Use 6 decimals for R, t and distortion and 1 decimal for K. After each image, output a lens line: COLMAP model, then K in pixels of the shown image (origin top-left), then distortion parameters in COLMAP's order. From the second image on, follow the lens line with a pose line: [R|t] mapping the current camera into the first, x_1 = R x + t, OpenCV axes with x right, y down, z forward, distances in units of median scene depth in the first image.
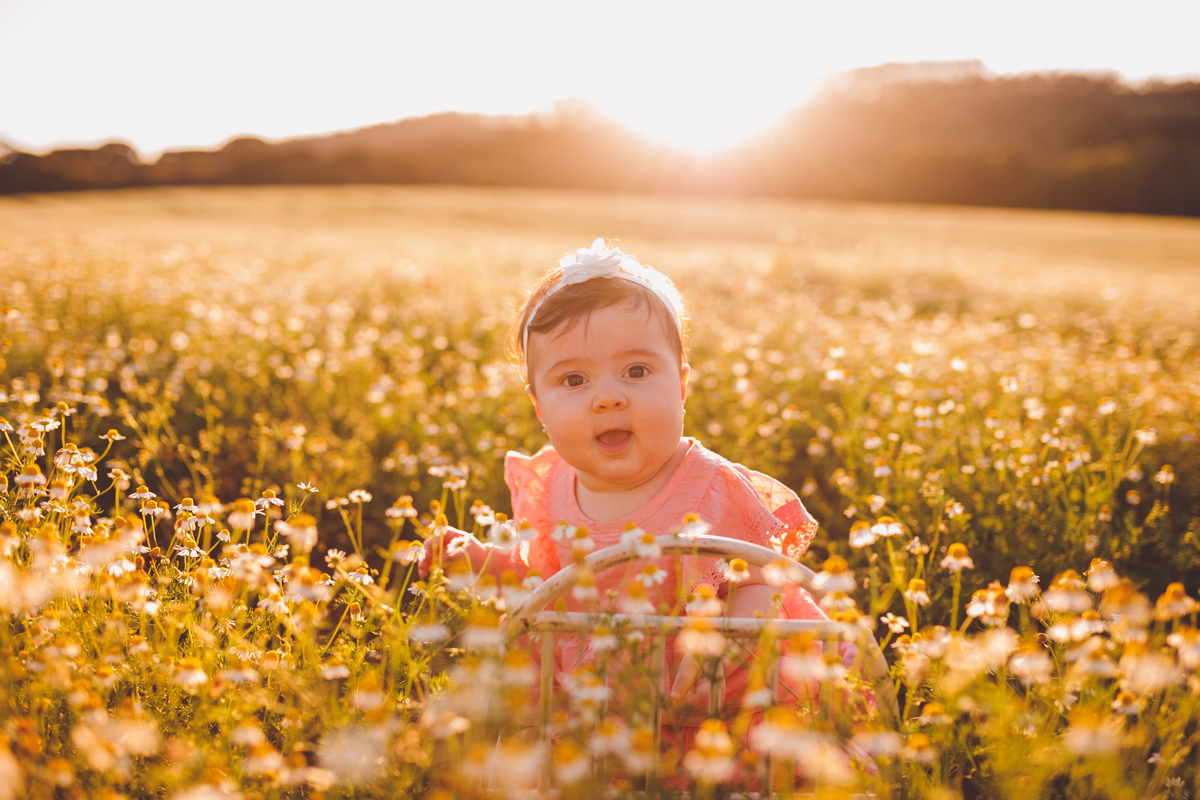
lens RADIAL K [[1200.7, 0, 611.7], [0, 1200.7, 401.1], [0, 0, 1]] dist [0.010832, 0.000000]
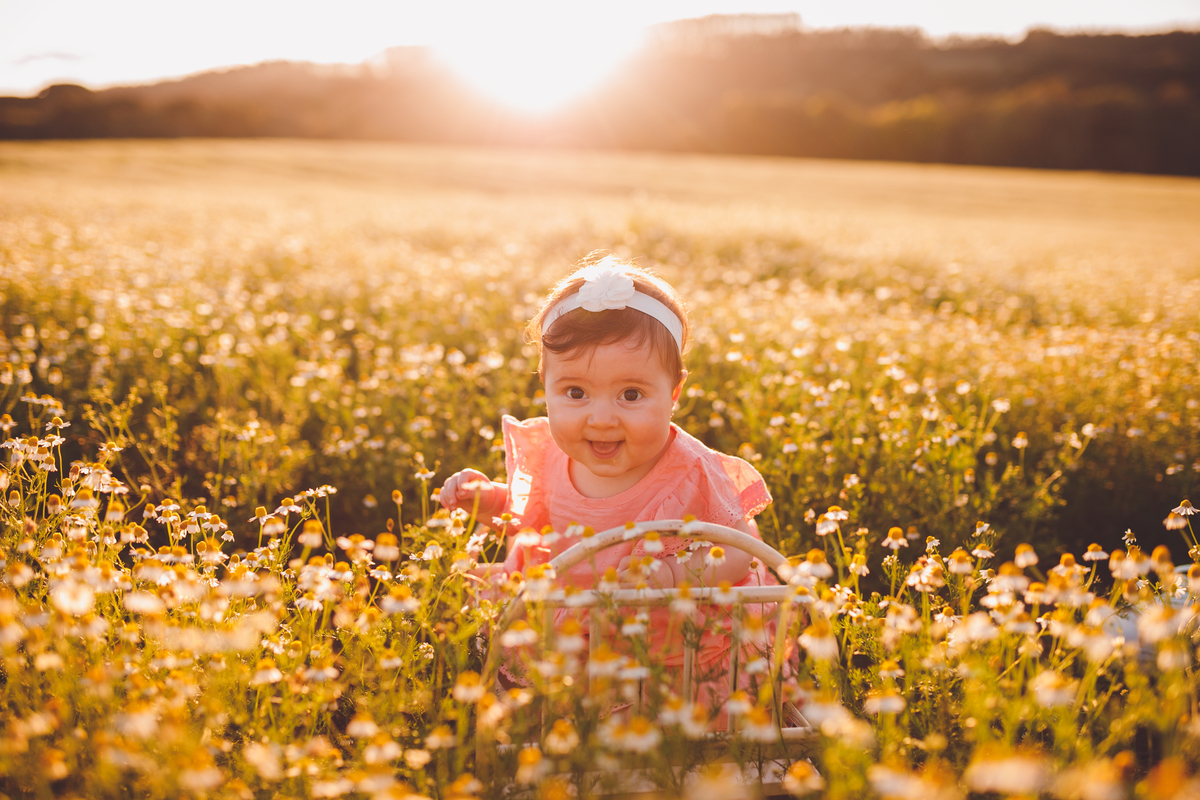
lens RADIAL K [[1200.7, 0, 588.5], [0, 1200.7, 397.7], [0, 0, 1]] dist [0.010832, 0.000000]
pose [[0.989932, -0.027965, 0.138755, -0.088227], [0.020498, 0.998278, 0.054960, -0.040513], [-0.140053, -0.051562, 0.988801, -0.071716]]
